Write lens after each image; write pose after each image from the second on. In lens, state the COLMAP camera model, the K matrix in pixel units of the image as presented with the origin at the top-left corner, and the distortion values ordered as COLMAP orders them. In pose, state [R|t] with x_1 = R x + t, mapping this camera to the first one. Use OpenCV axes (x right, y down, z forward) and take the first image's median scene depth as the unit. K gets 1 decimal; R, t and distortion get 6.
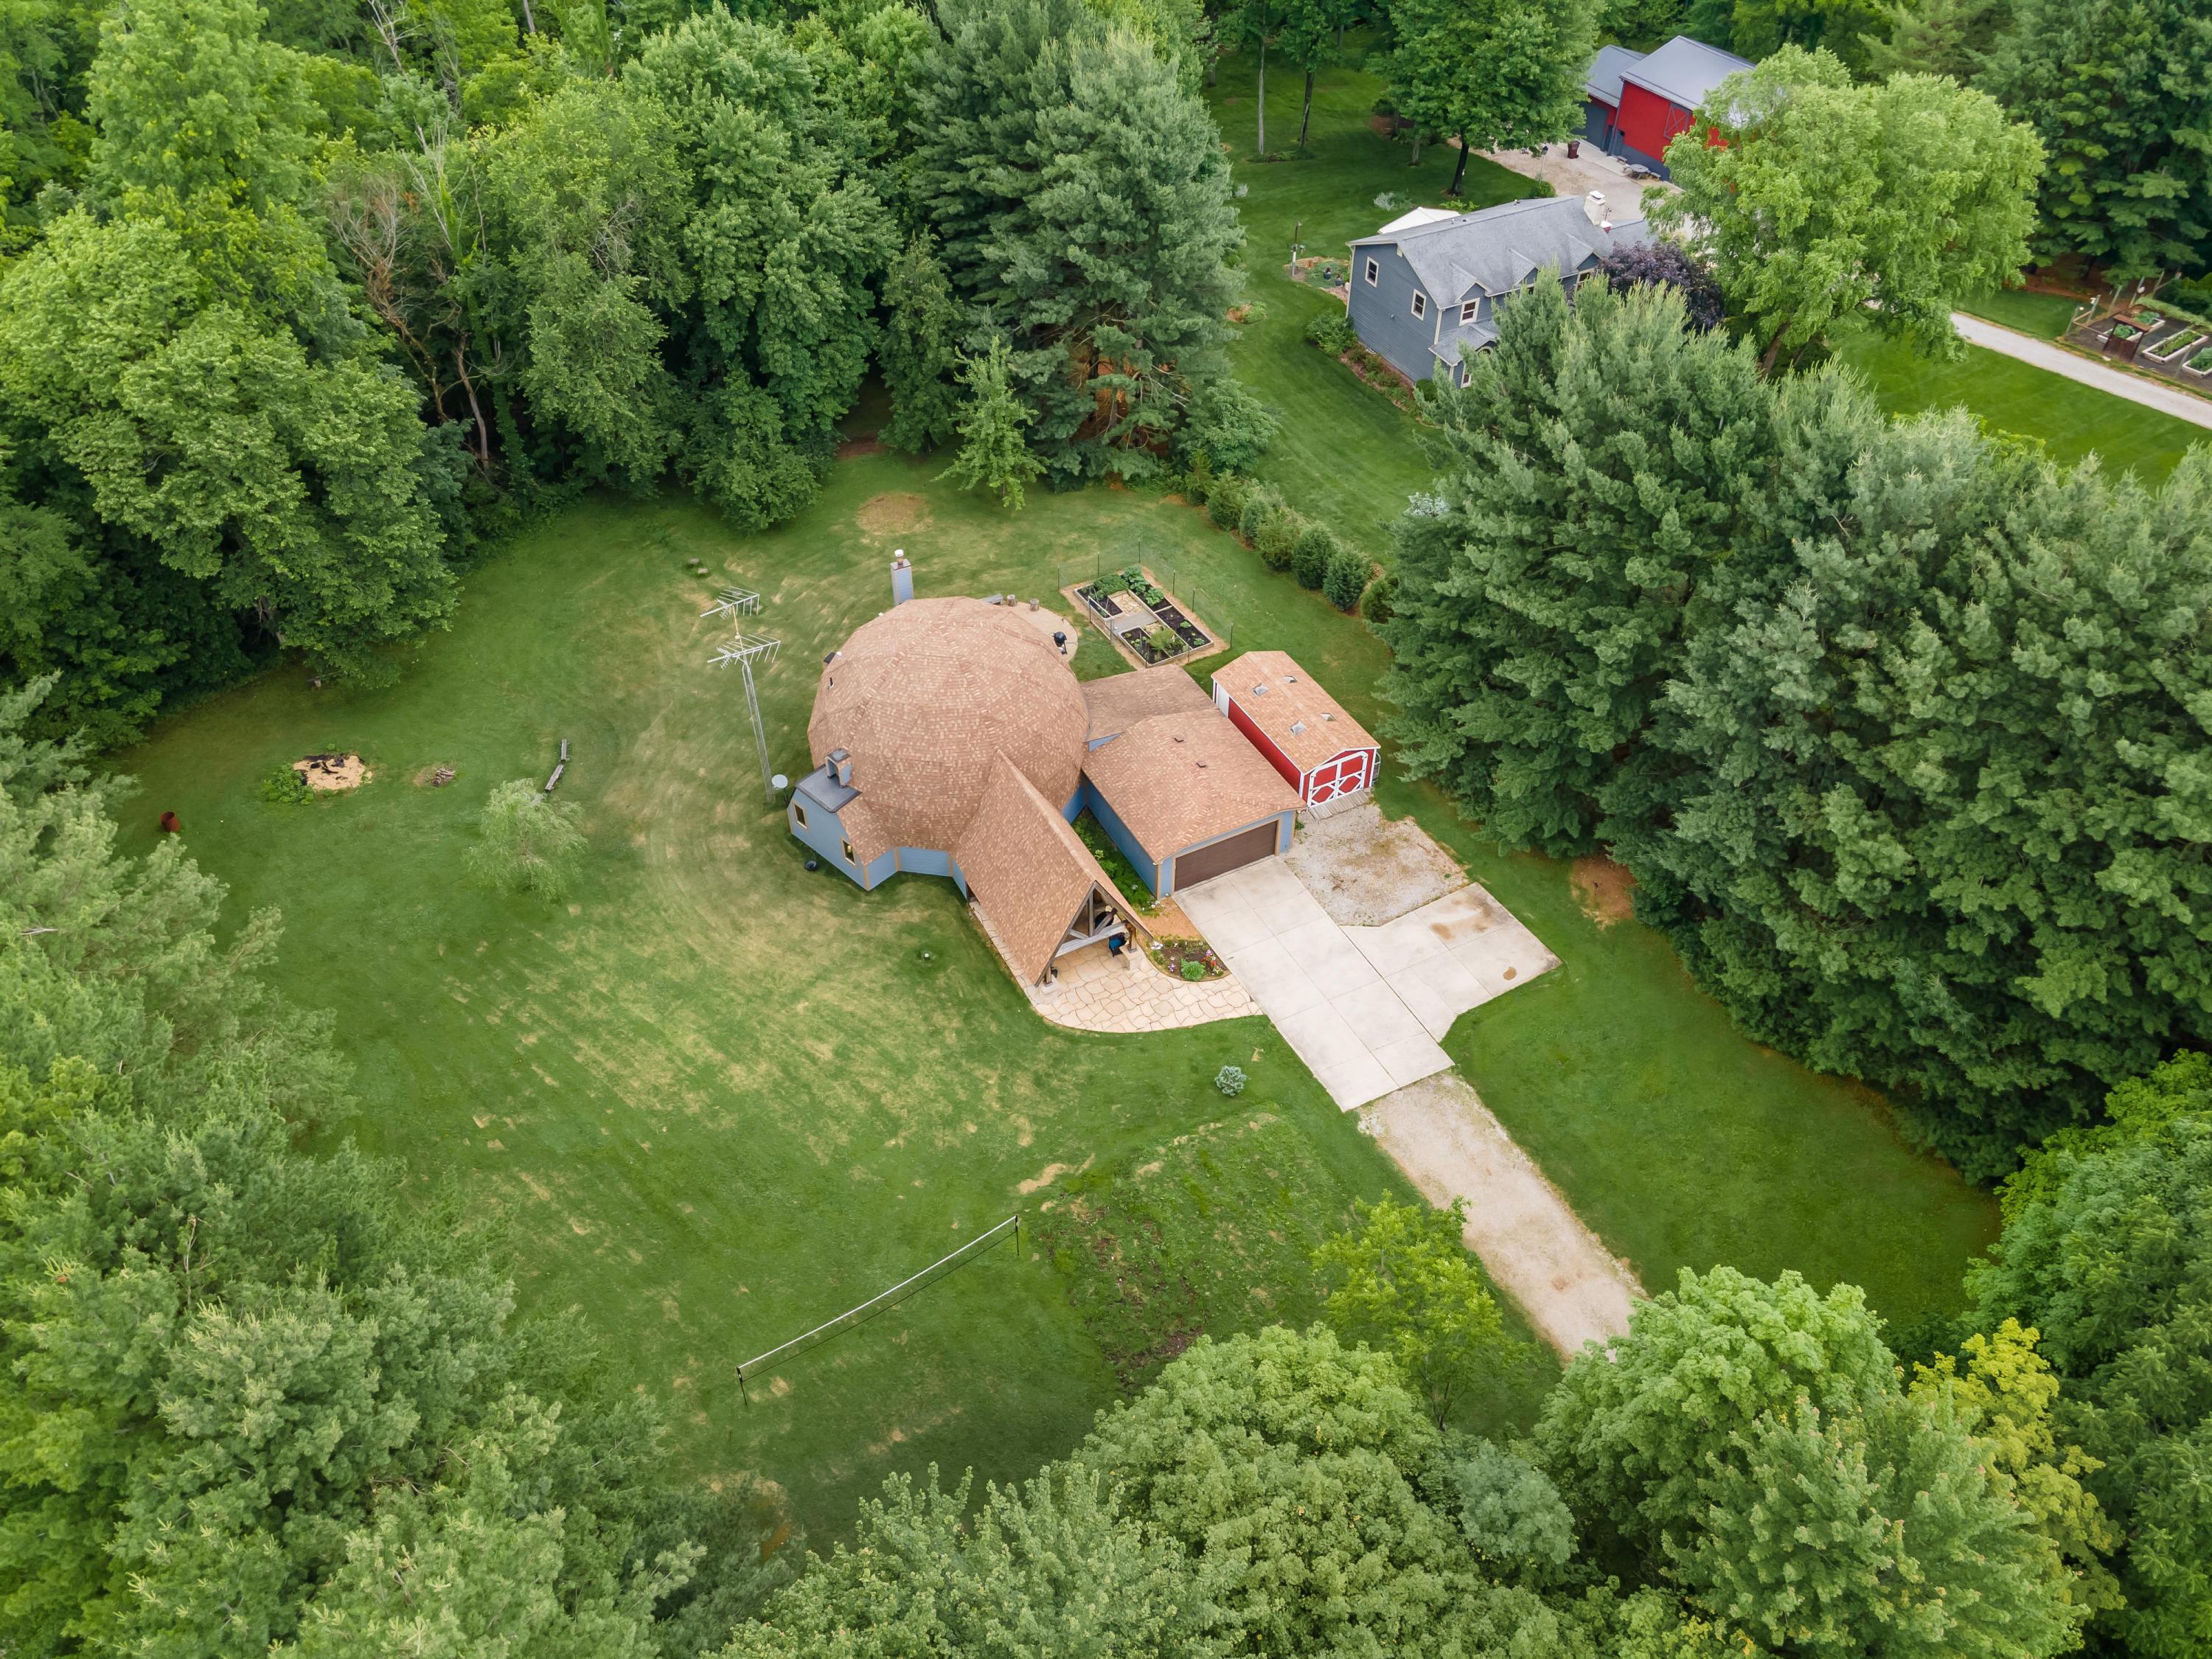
lens RADIAL K [[1633.2, 0, 1096.0], [0, 1633.2, 819.0], [0, 0, 1]] dist [0.027447, 0.024612]
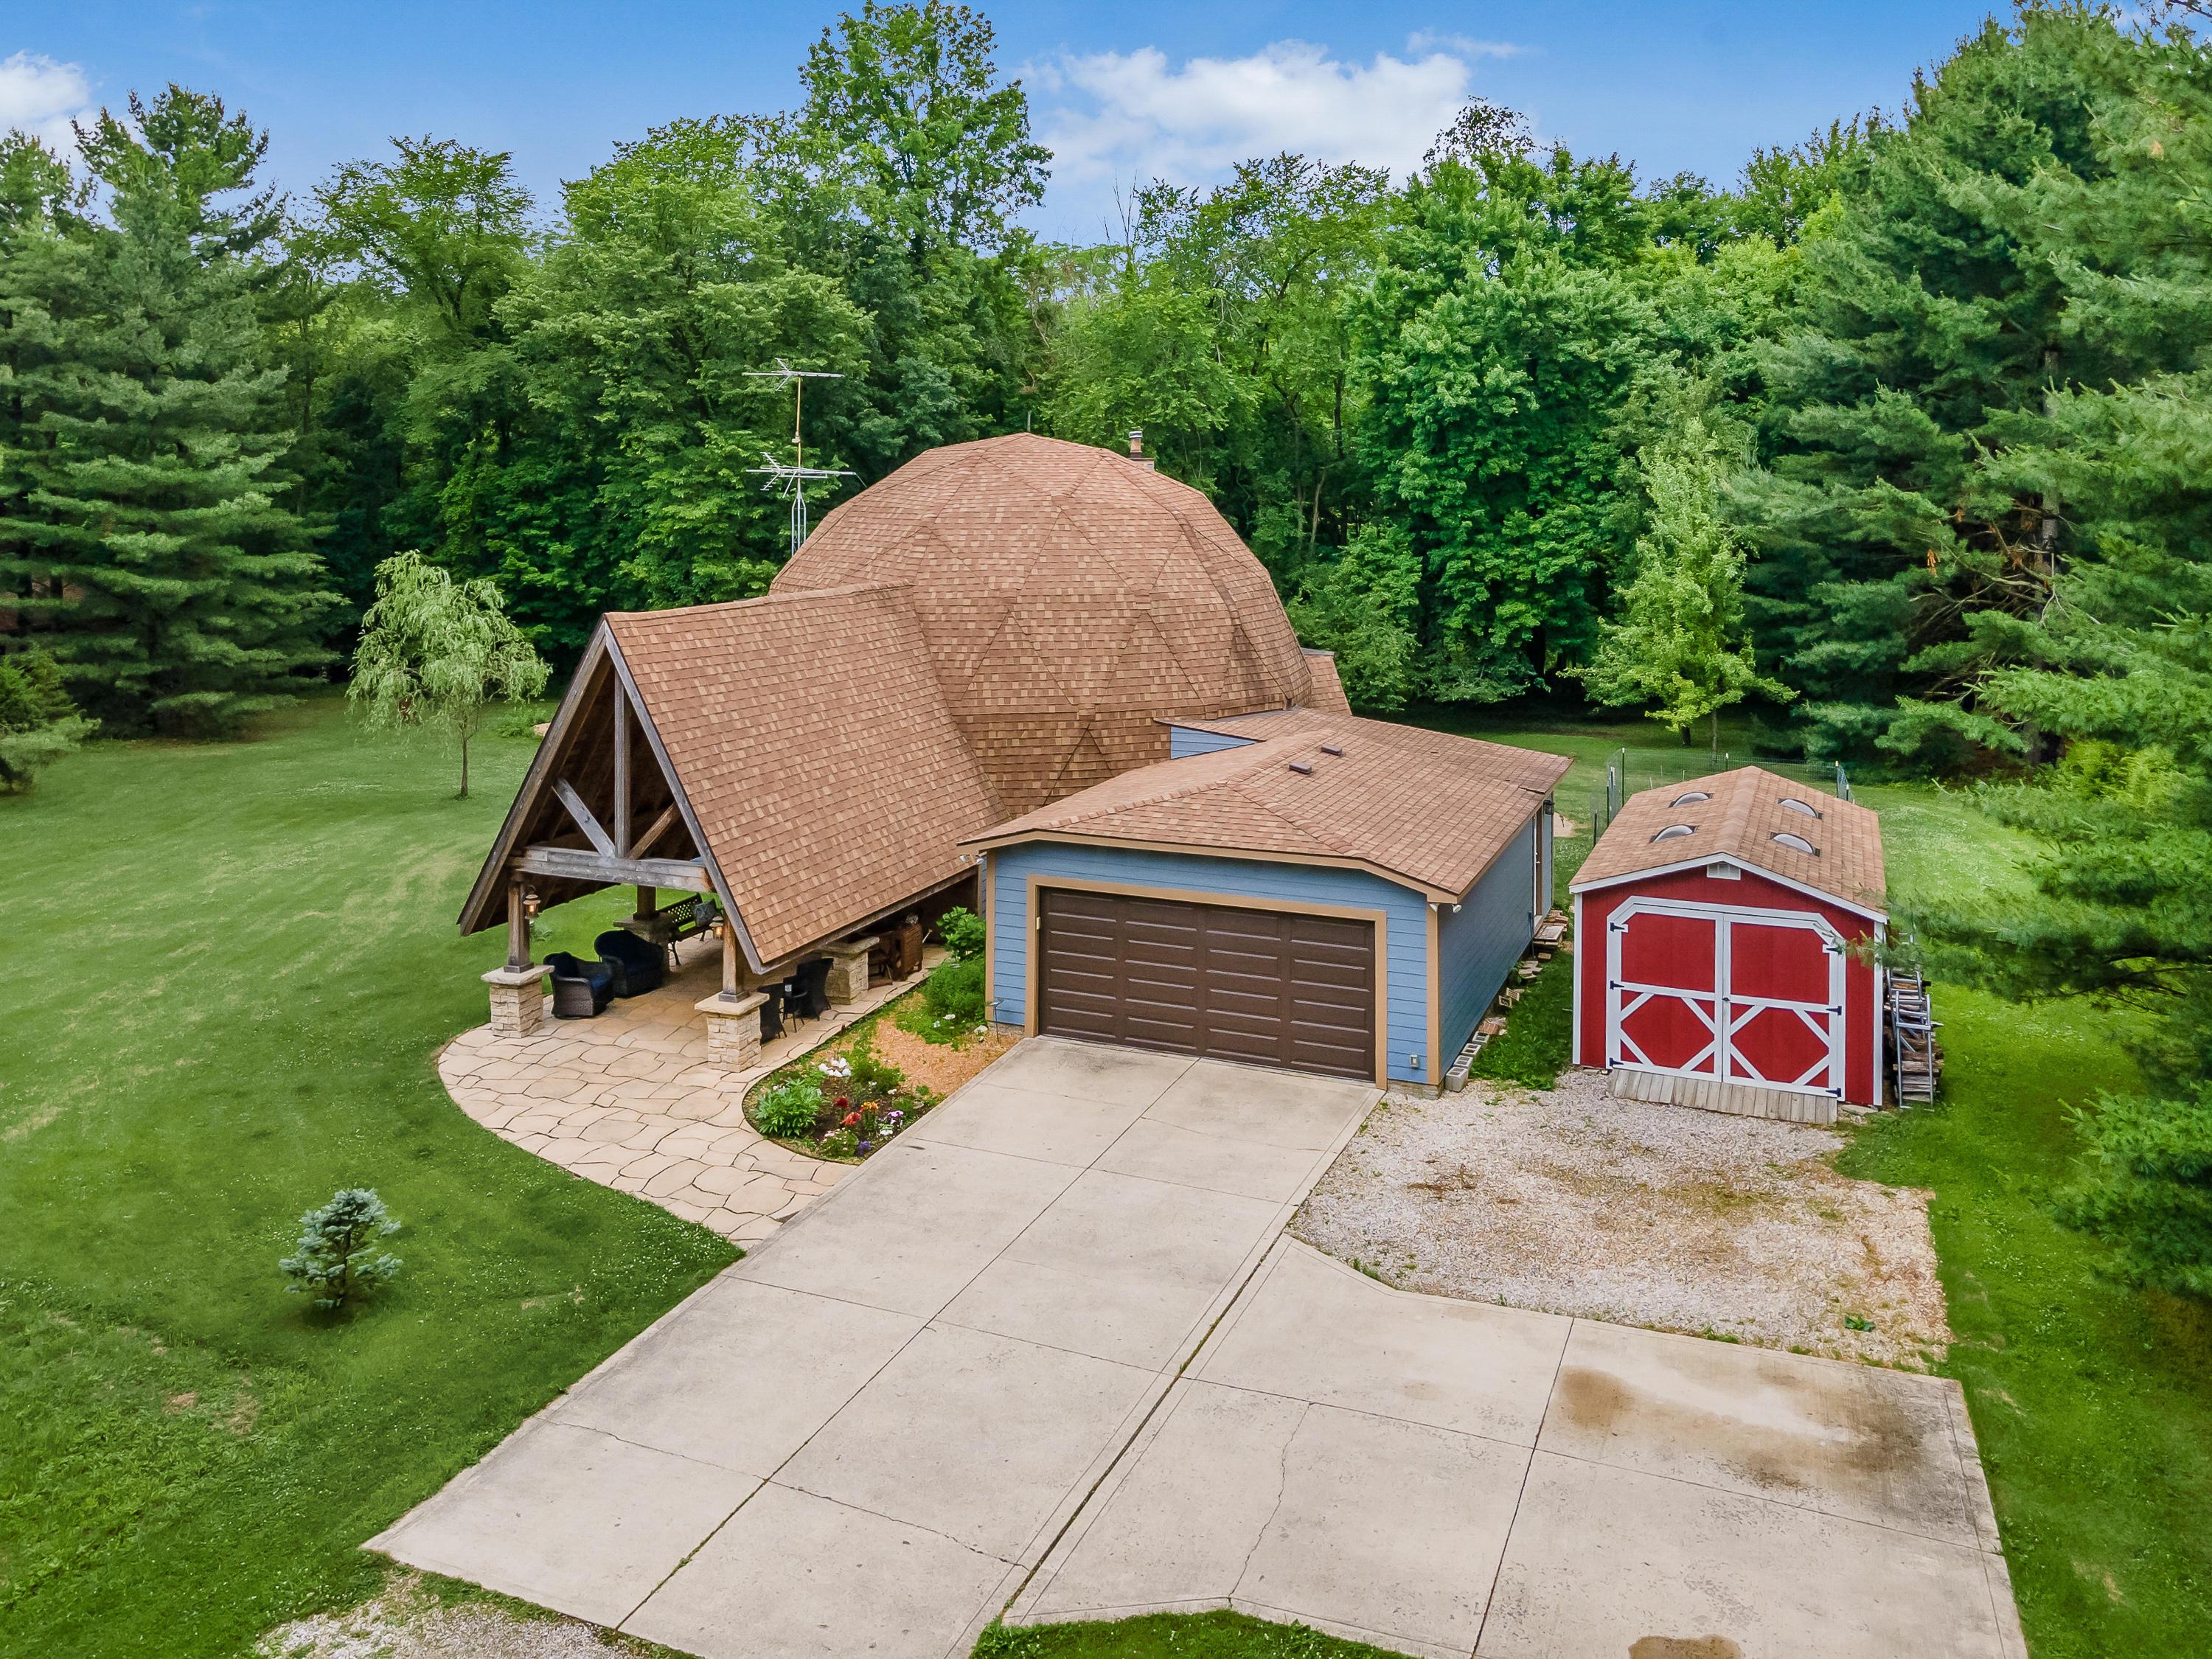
lens RADIAL K [[1753.0, 0, 1091.2], [0, 1753.0, 408.6], [0, 0, 1]] dist [0.019697, -0.000278]
pose [[0.629859, -0.020489, -0.776439, 0.345718], [-0.534767, 0.713542, -0.452639, 0.113494], [0.563296, 0.700313, 0.438474, 0.754483]]
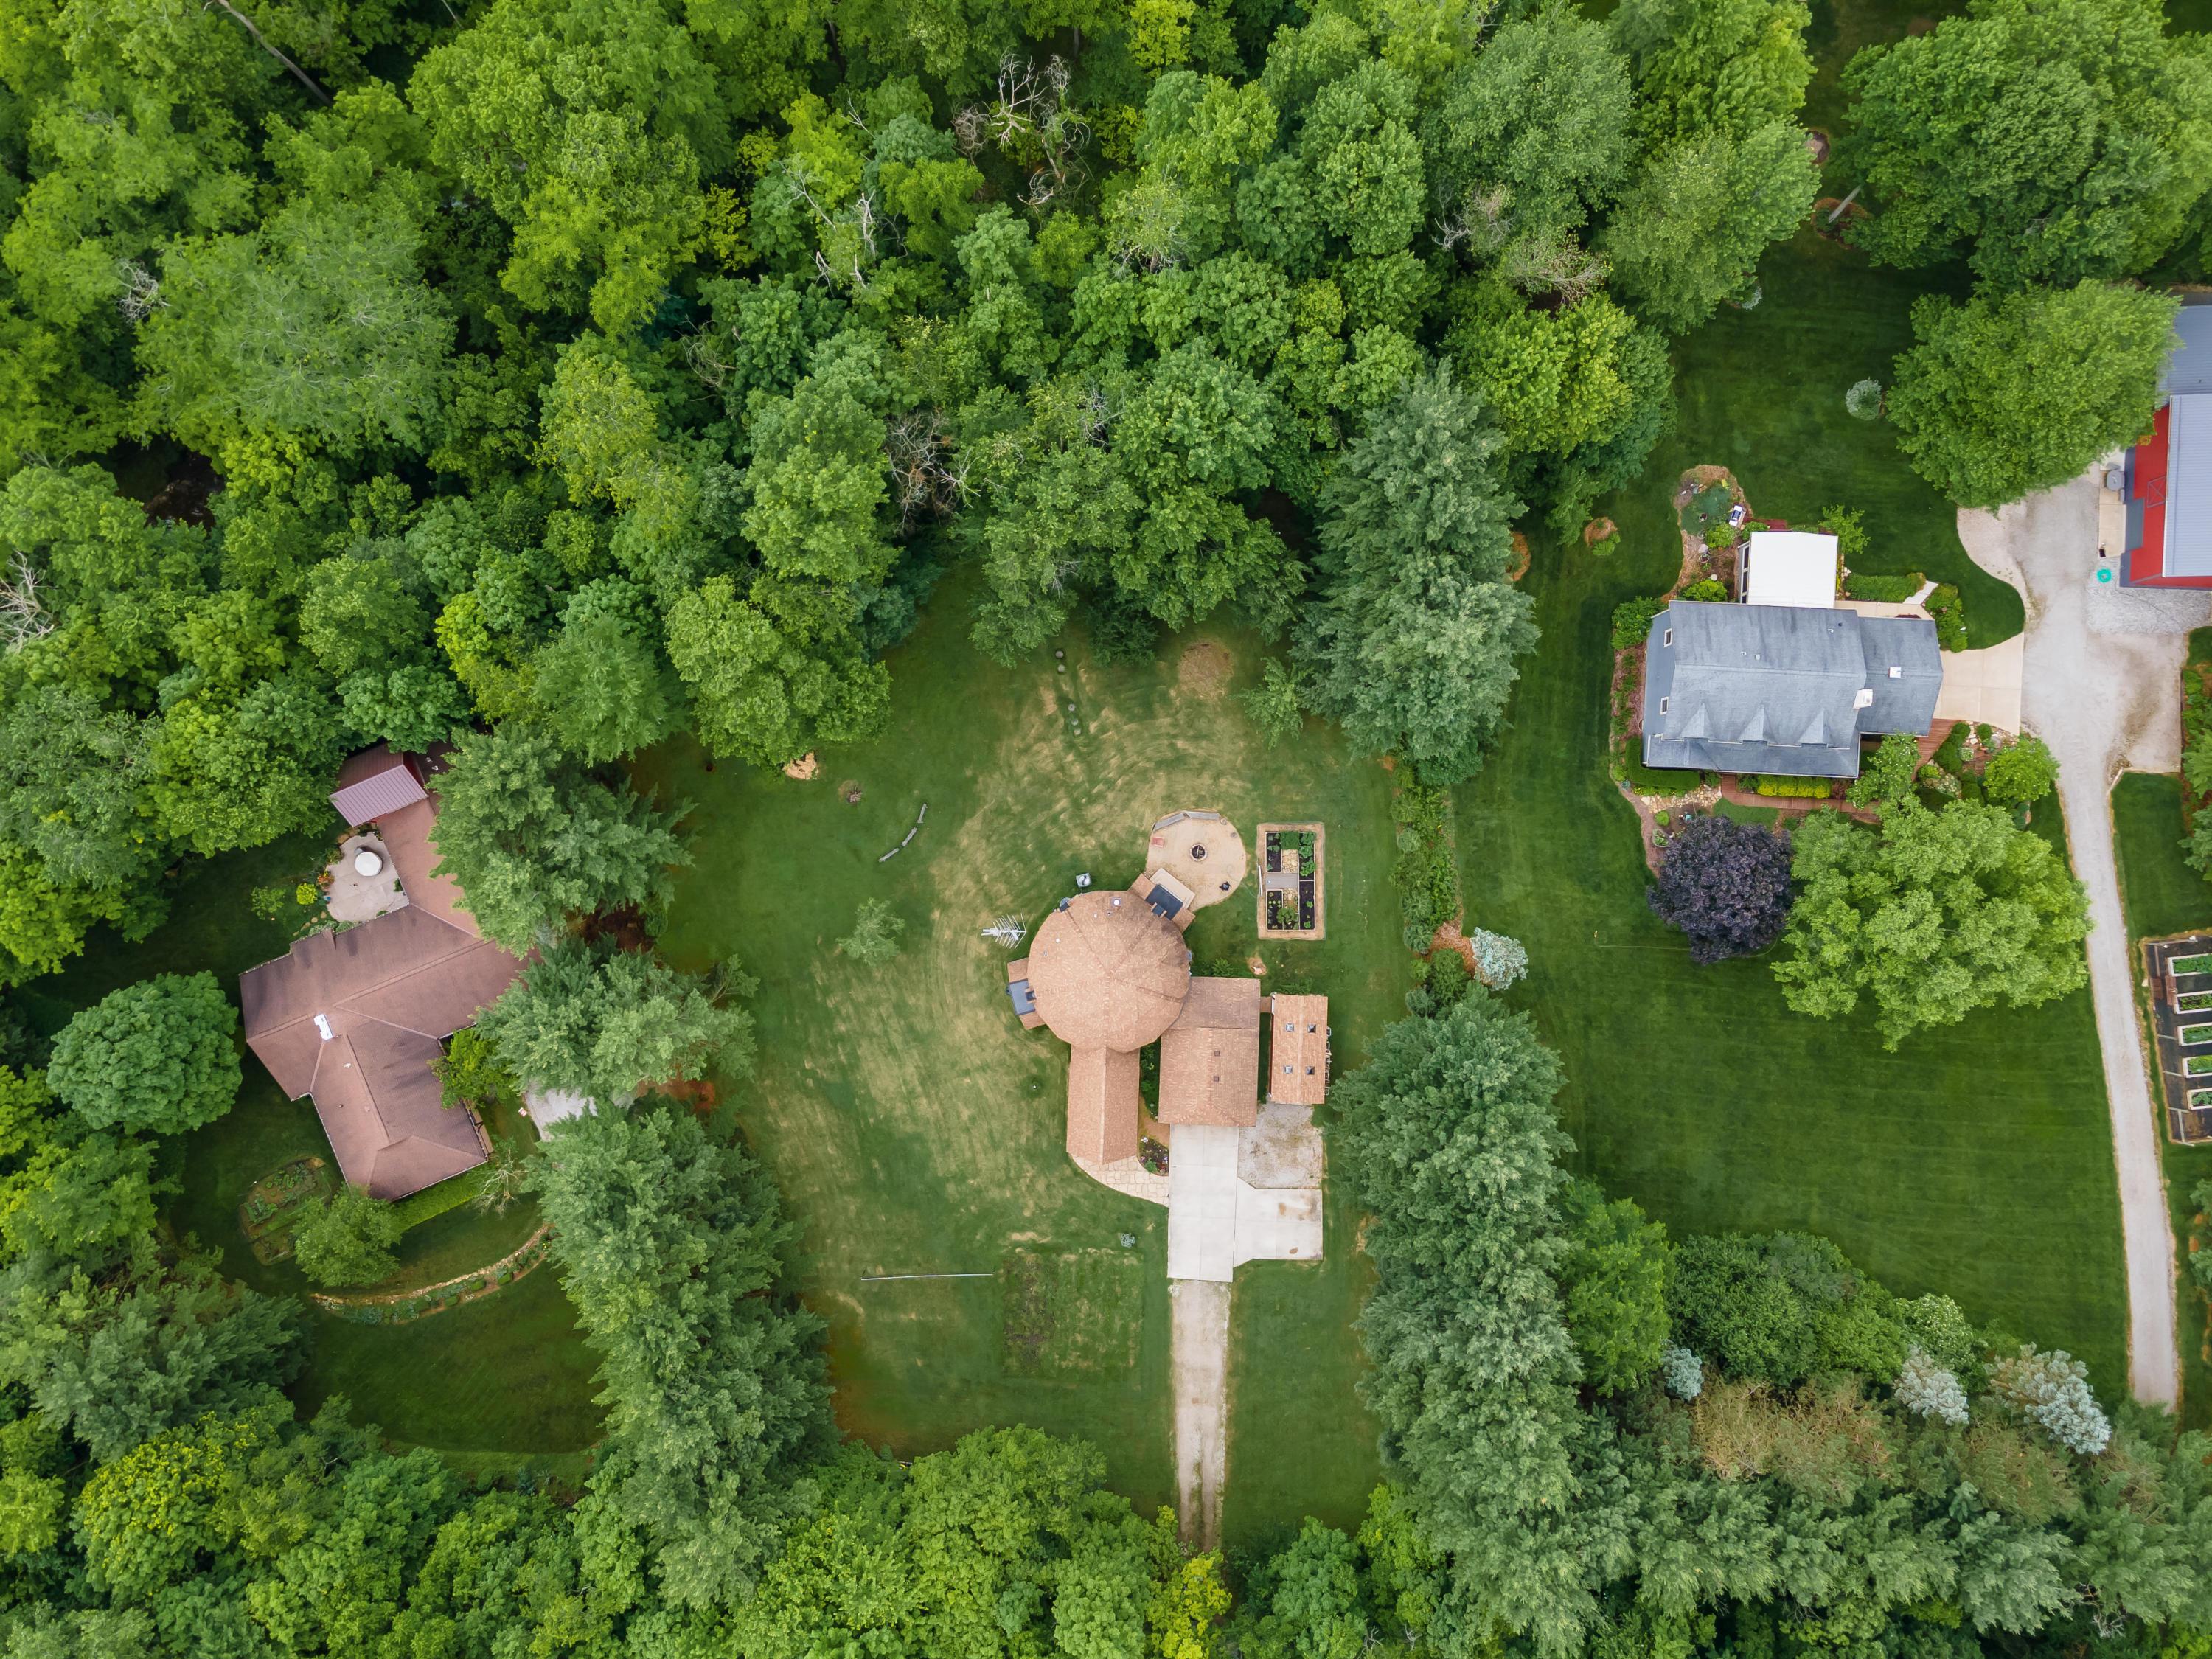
lens RADIAL K [[1633.2, 0, 1091.8], [0, 1633.2, 836.1], [0, 0, 1]] dist [0.027447, 0.024612]
pose [[0.868494, 0.495443, -0.015970, -0.155126], [-0.329501, 0.601074, 0.728107, -1.444909], [0.370335, -0.627094, 0.685278, -0.091335]]
